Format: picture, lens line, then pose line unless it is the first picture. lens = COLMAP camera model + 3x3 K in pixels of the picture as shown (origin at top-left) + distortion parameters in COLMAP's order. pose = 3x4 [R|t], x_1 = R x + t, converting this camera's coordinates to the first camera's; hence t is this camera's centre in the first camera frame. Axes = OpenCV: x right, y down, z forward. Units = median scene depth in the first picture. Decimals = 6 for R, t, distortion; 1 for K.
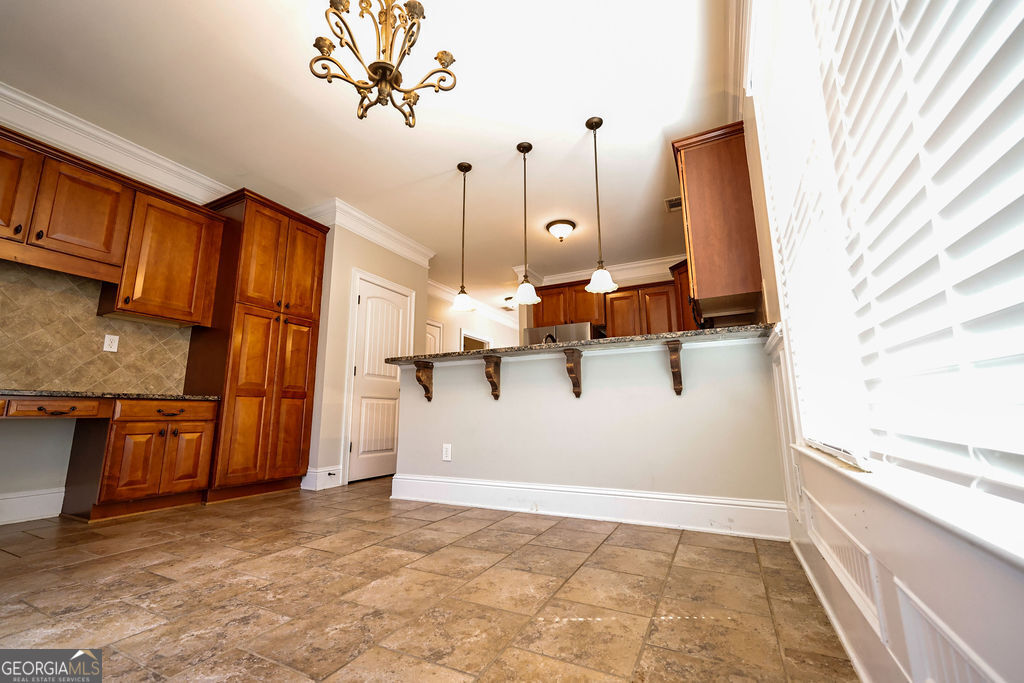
lens RADIAL K [[410.3, 0, 506.3], [0, 410.3, 340.5], [0, 0, 1]] dist [0.004321, 0.000612]
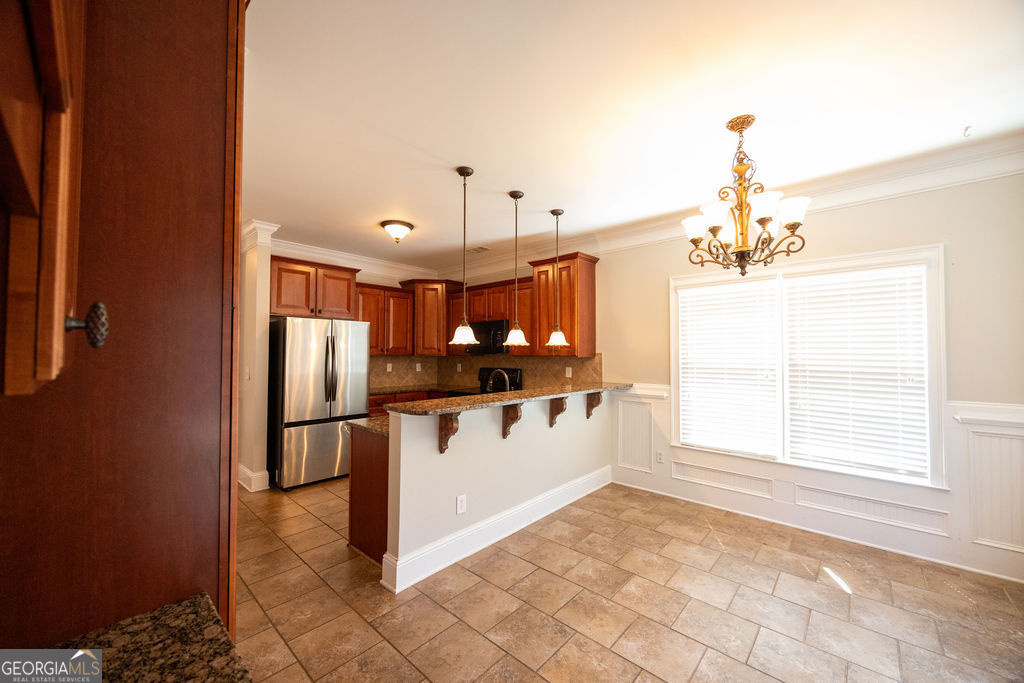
lens RADIAL K [[386.3, 0, 511.3], [0, 386.3, 345.3], [0, 0, 1]] dist [-0.003974, 0.000093]
pose [[0.262672, 0.027135, 0.964504, -0.938633], [-0.174779, 0.984407, 0.019904, -0.111593], [-0.948924, -0.173803, 0.263319, 0.715765]]
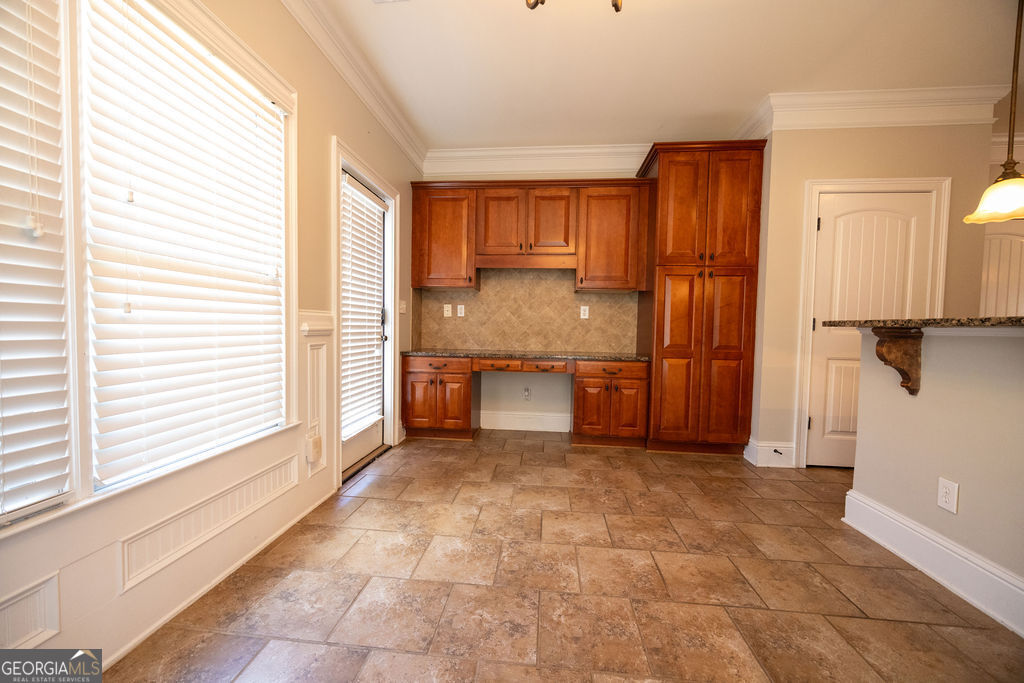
lens RADIAL K [[386.3, 0, 511.0], [0, 386.3, 341.8], [0, 0, 1]] dist [-0.003974, 0.000093]
pose [[0.368708, 0.047377, -0.928337, 0.104000], [0.146426, 0.983271, 0.108337, -0.066976], [0.917940, -0.175878, 0.355603, 0.316048]]
